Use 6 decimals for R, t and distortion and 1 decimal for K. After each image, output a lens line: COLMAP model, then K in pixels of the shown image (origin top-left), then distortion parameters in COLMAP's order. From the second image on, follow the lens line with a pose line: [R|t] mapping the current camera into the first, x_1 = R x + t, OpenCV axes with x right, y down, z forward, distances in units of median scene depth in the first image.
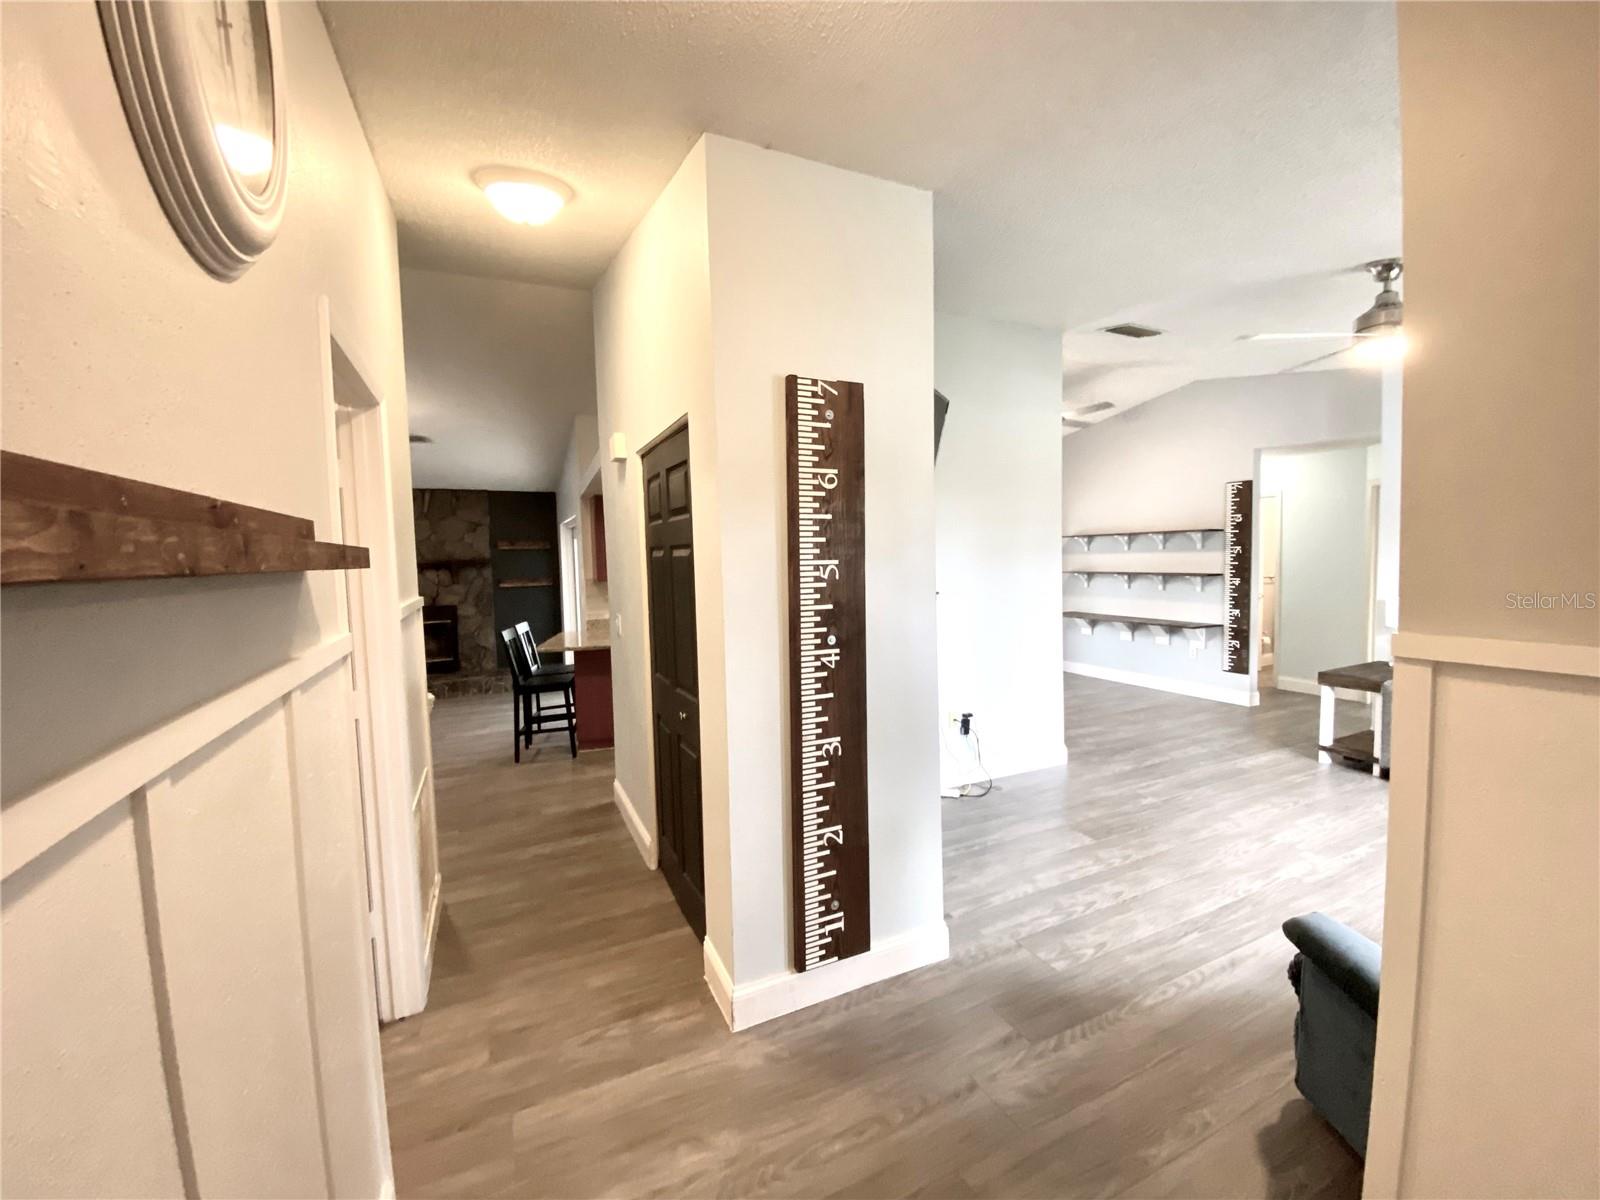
lens RADIAL K [[651.9, 0, 801.6], [0, 651.9, 590.8], [0, 0, 1]] dist [0.027608, -0.024430]
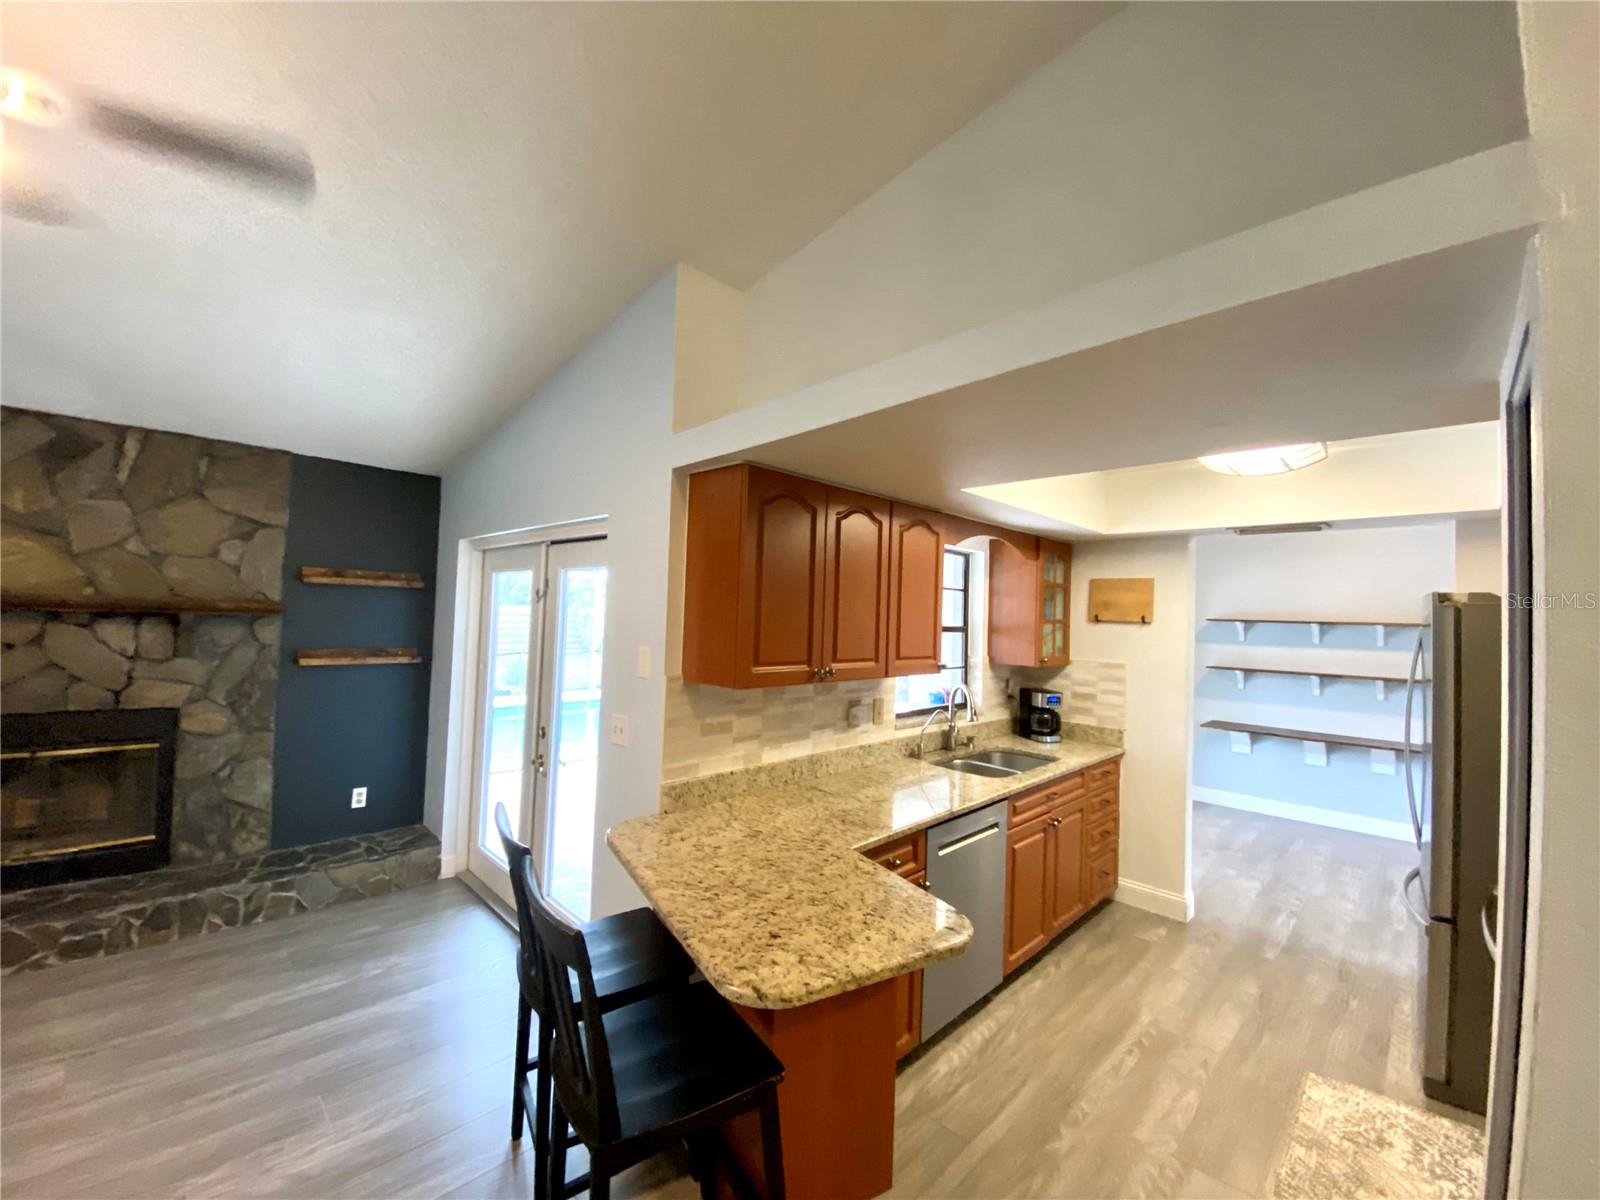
lens RADIAL K [[642.9, 0, 808.8], [0, 642.9, 595.3], [0, 0, 1]] dist [0.029135, -0.025250]
pose [[0.937367, 0.065271, 0.342174, -0.368079], [-0.035704, 0.995117, -0.092016, -0.032864], [-0.346509, 0.074036, 0.935120, 0.584472]]
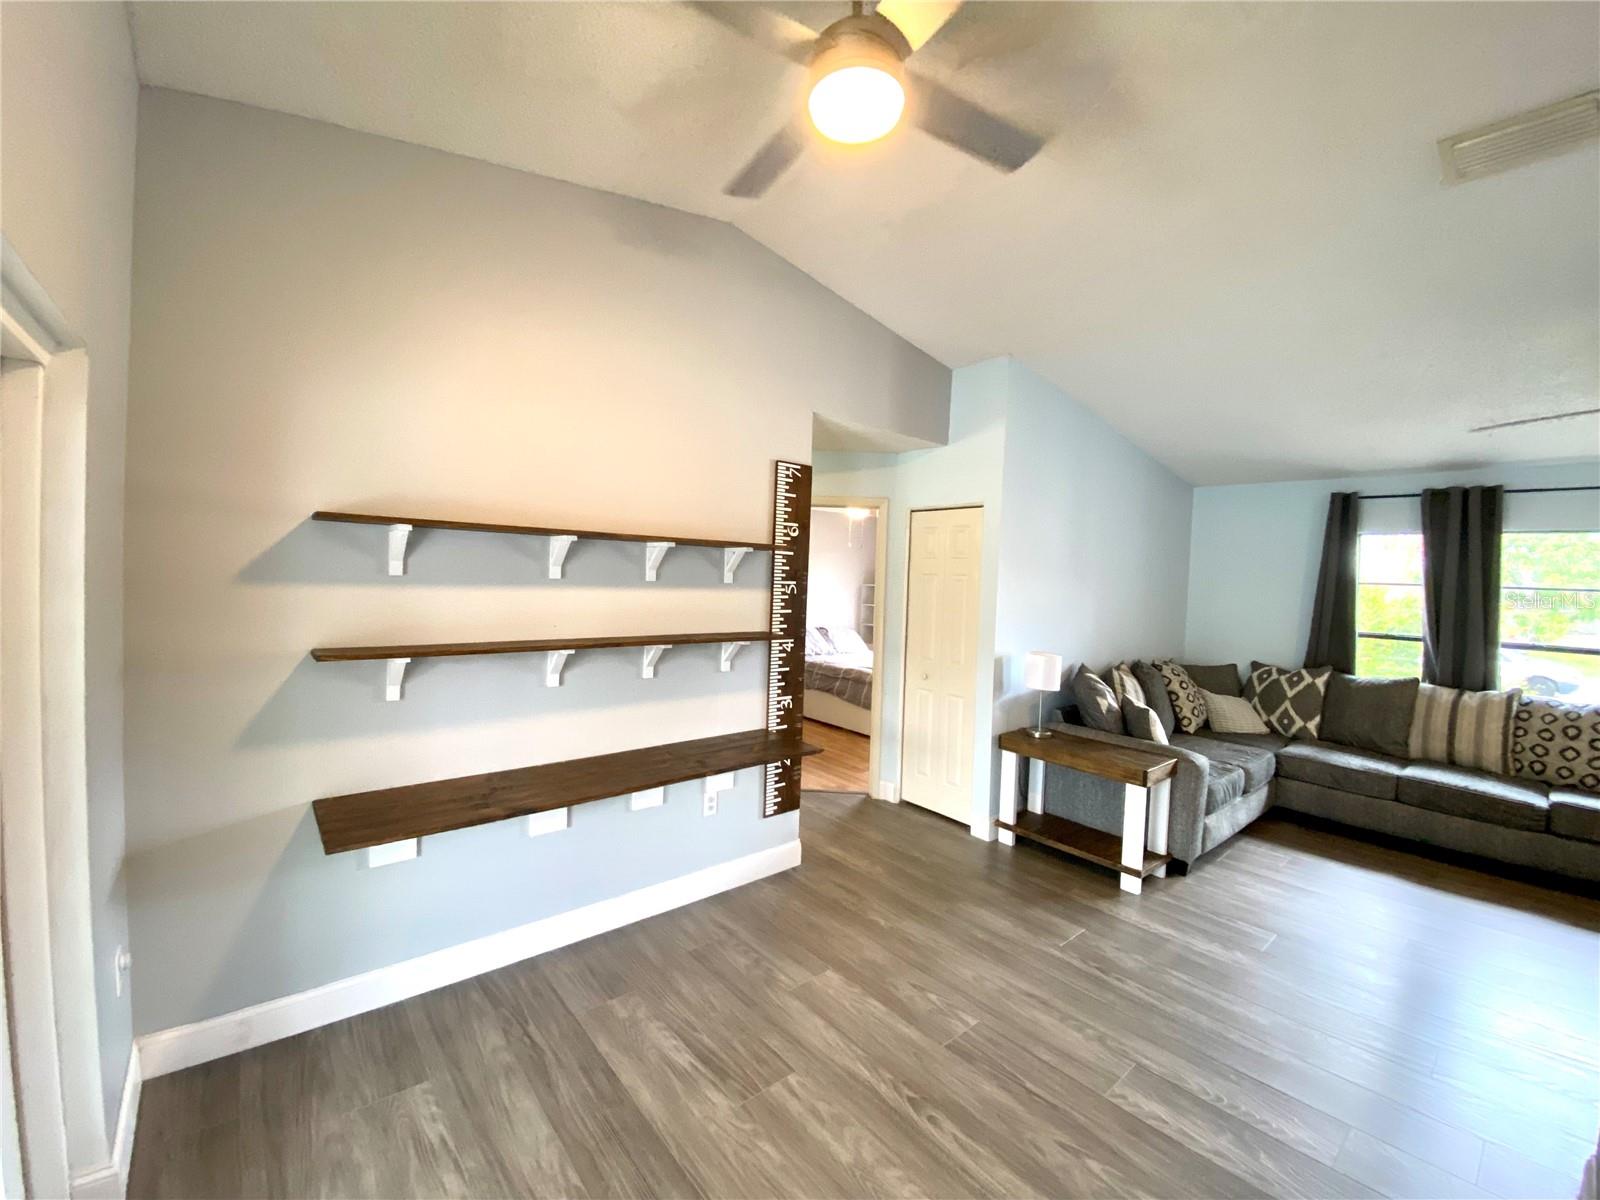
lens RADIAL K [[651.9, 0, 801.6], [0, 651.9, 590.8], [0, 0, 1]] dist [0.027608, -0.024430]
pose [[-0.251550, -0.013056, 0.967756, 0.135703], [0.019987, 0.999626, 0.018681, -0.069456], [-0.967638, 0.024042, -0.251195, 1.126523]]
